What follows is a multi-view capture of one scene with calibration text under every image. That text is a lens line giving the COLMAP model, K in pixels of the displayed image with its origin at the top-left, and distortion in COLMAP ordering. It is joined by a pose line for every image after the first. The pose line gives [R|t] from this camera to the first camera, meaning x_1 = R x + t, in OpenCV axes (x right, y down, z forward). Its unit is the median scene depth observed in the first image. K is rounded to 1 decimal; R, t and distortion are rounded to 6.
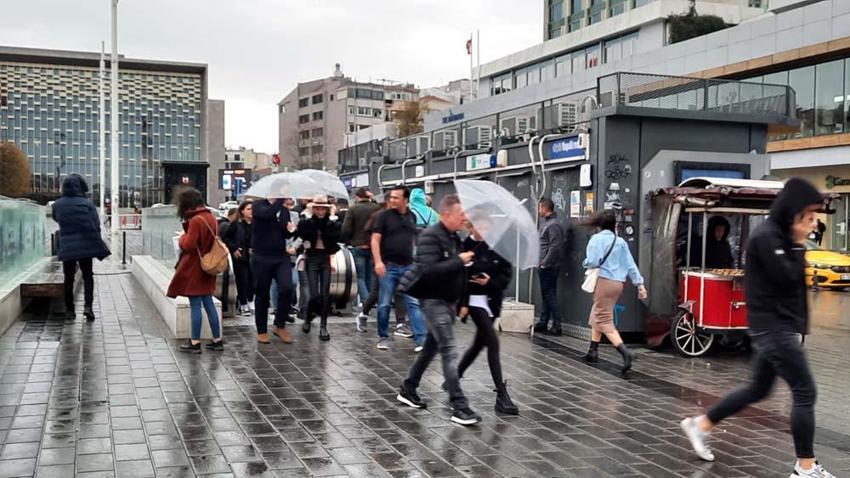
lens RADIAL K [[911.3, 0, 425.0], [0, 911.3, 239.0], [0, 0, 1]] dist [0.076106, -0.003195]
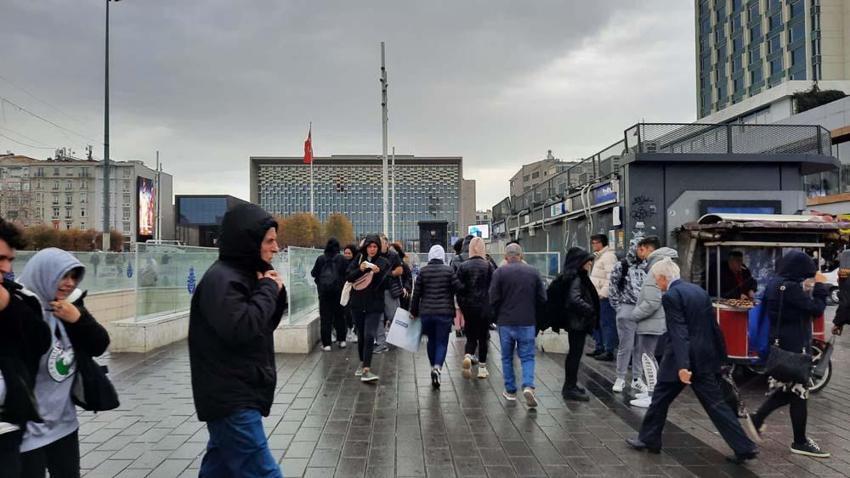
lens RADIAL K [[615.7, 0, 425.0], [0, 615.7, 239.0], [0, 0, 1]] dist [0.003152, 0.000216]
pose [[0.951015, -0.028243, -0.307853, 0.166989], [0.012207, 0.998472, -0.053890, -0.002288], [0.308905, 0.047492, 0.949906, 0.178550]]
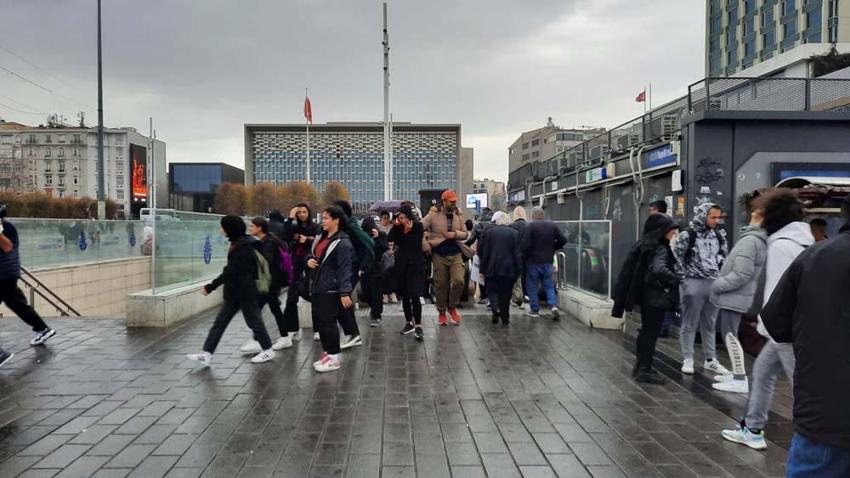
lens RADIAL K [[618.5, 0, 416.2], [0, 618.5, 239.0], [0, 0, 1]] dist [0.009261, -0.001462]
pose [[0.949254, -0.010492, -0.314335, 0.104300], [0.009796, 0.999945, -0.003795, -0.002907], [0.314358, 0.000523, 0.949304, 0.213386]]
